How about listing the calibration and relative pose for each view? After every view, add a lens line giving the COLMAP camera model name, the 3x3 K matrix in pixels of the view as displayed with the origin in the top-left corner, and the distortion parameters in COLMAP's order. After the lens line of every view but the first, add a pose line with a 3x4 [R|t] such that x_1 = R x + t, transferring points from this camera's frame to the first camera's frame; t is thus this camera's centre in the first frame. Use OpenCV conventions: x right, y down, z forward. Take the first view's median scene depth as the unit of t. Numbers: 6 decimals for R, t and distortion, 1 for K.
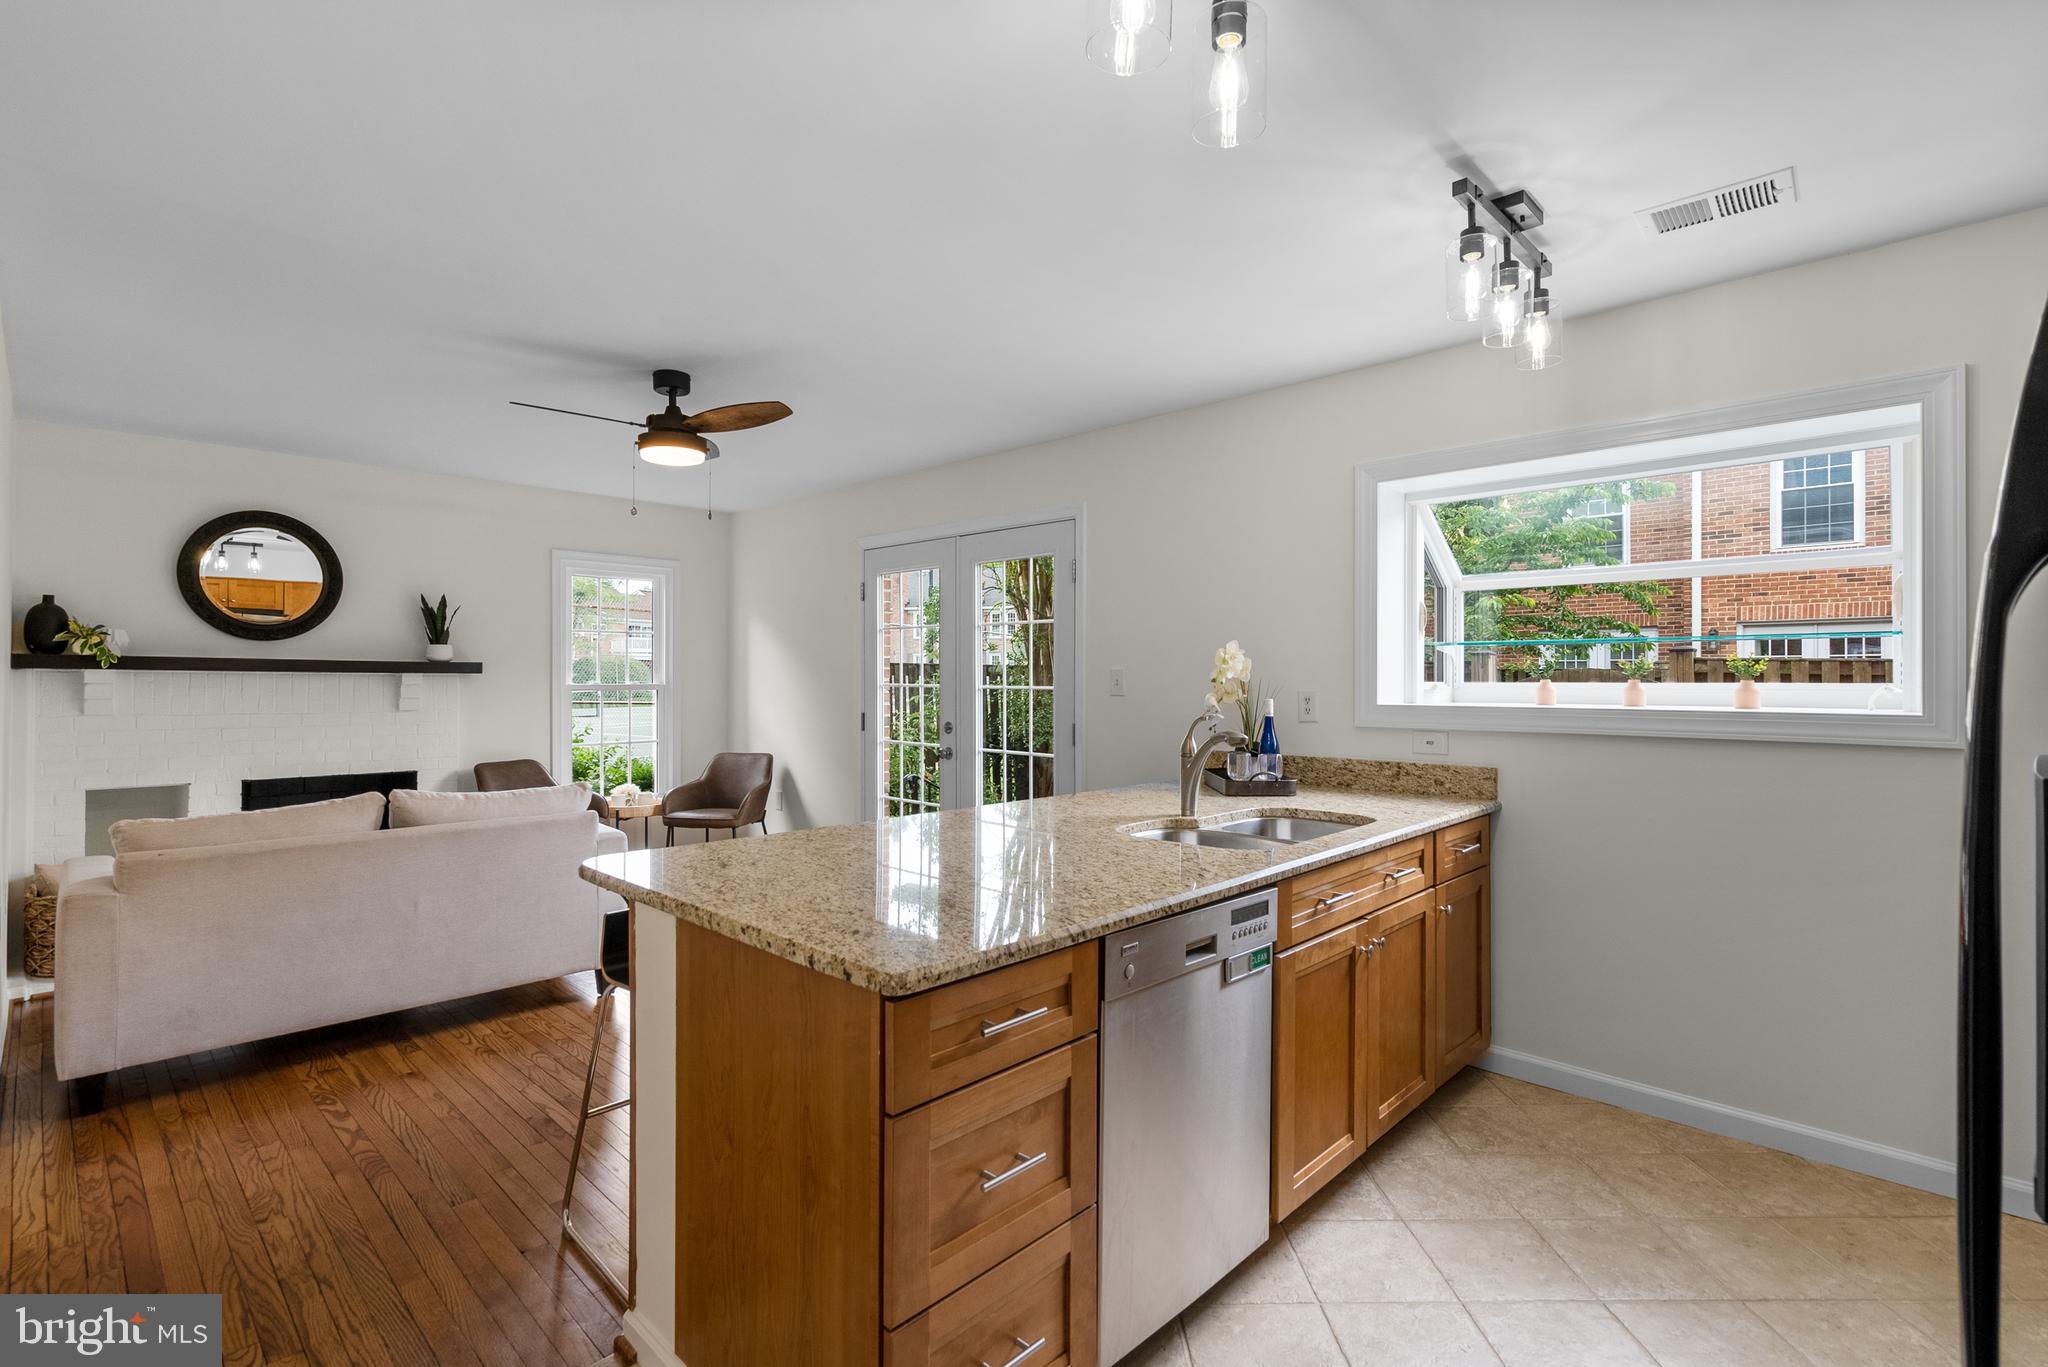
lens RADIAL K [[965.8, 0, 1027.9], [0, 965.8, 670.4], [0, 0, 1]] dist [0.001214, 0.000105]
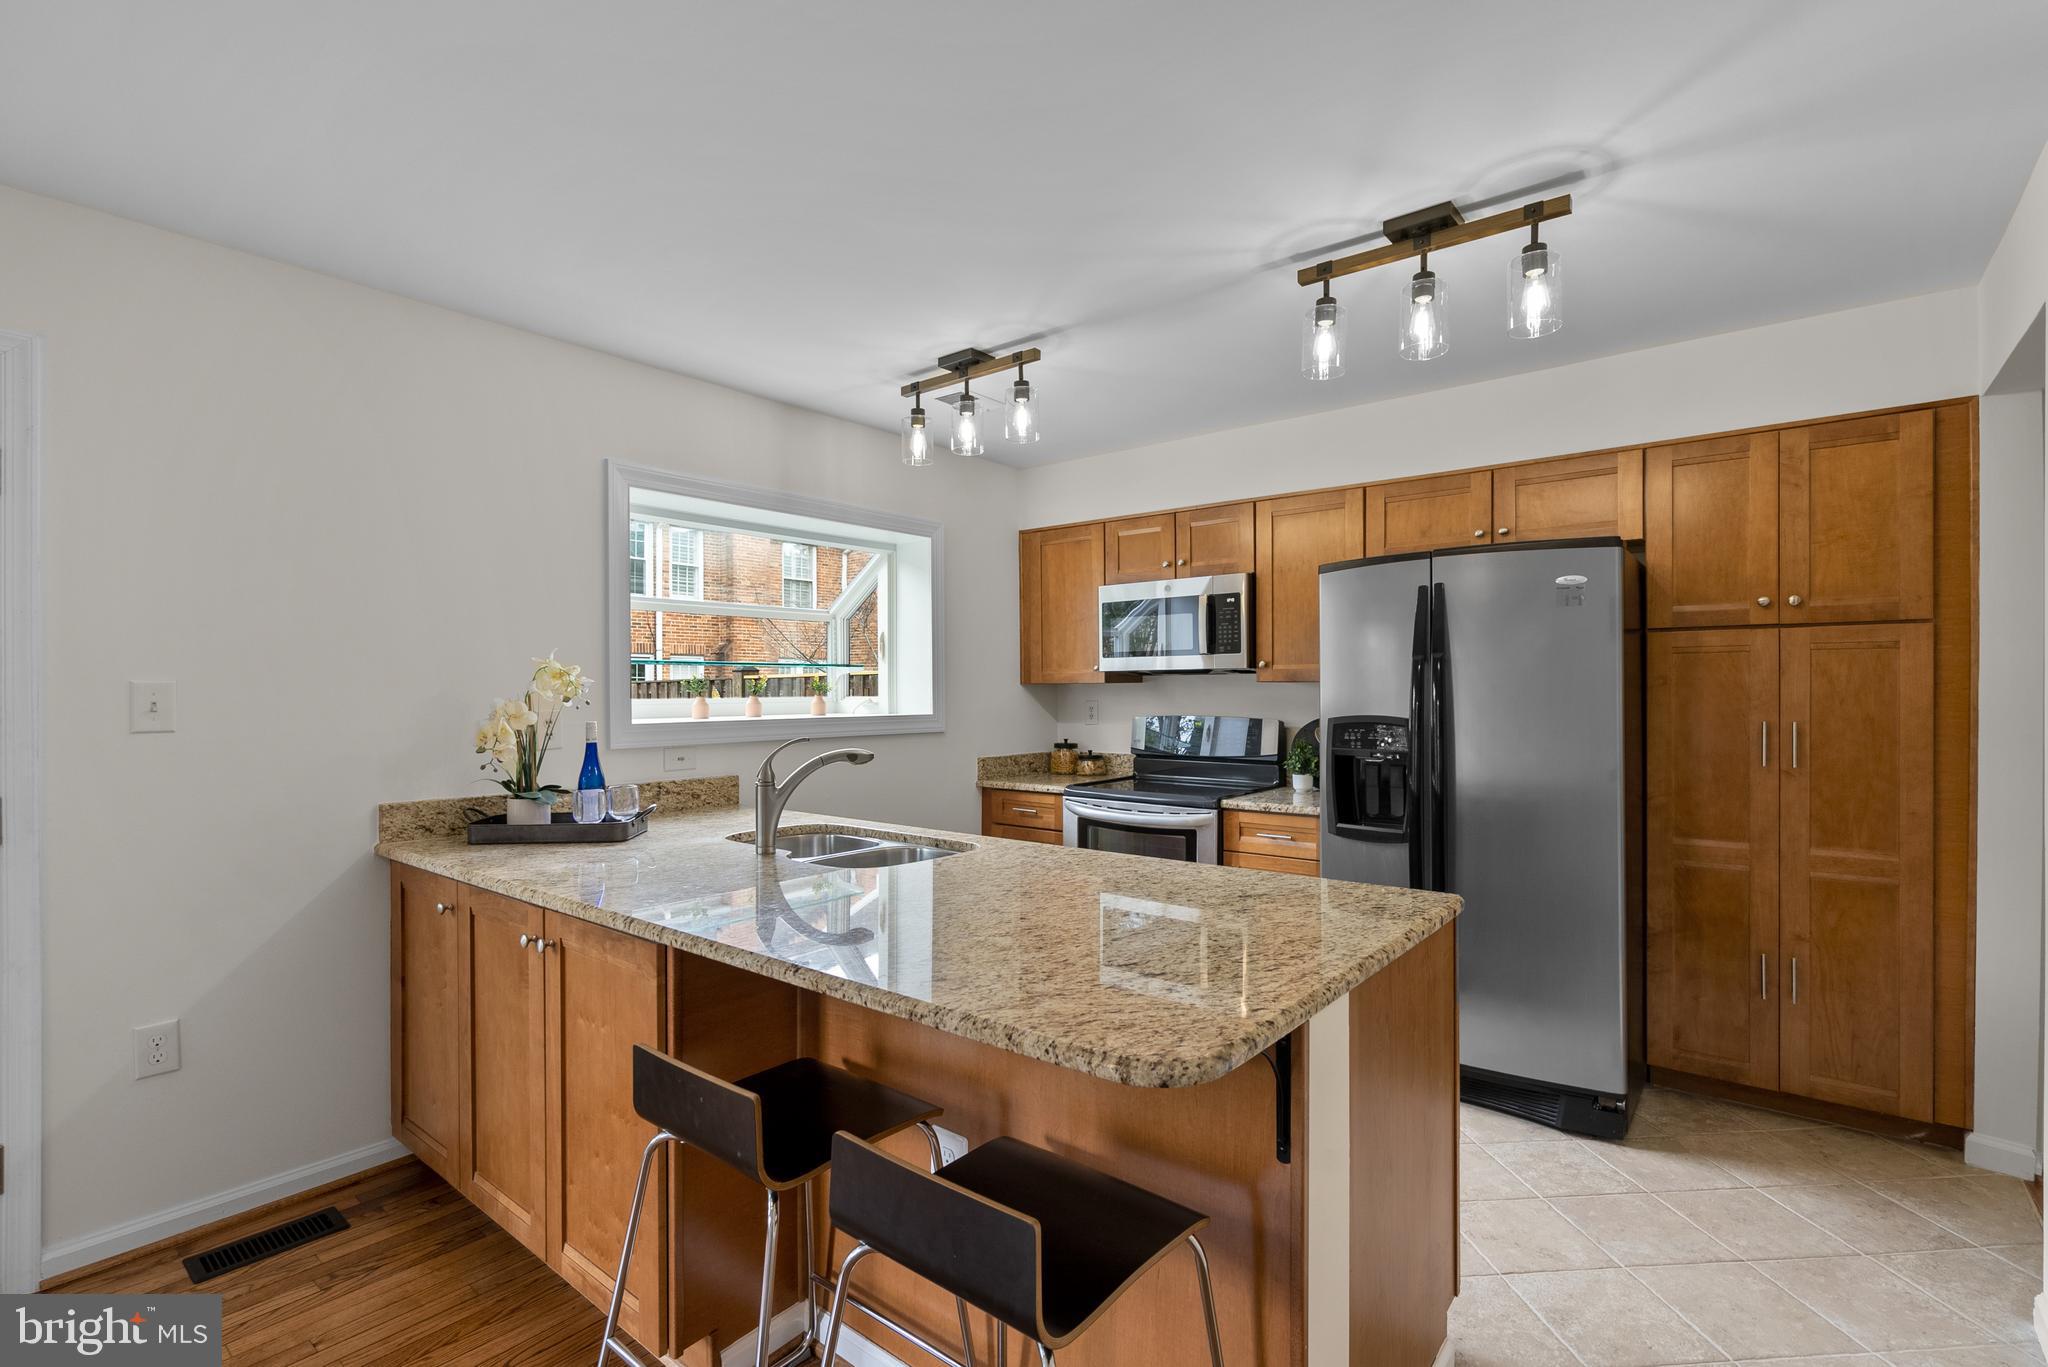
lens RADIAL K [[940.1, 0, 1027.7], [0, 940.1, 691.2], [0, 0, 1]] dist [-0.001520, 0.000485]
pose [[-0.078304, -0.000268, 0.996930, -0.587840], [-0.003468, 0.999994, -0.000003, 0.001920], [-0.996924, -0.003458, -0.078304, 0.697700]]
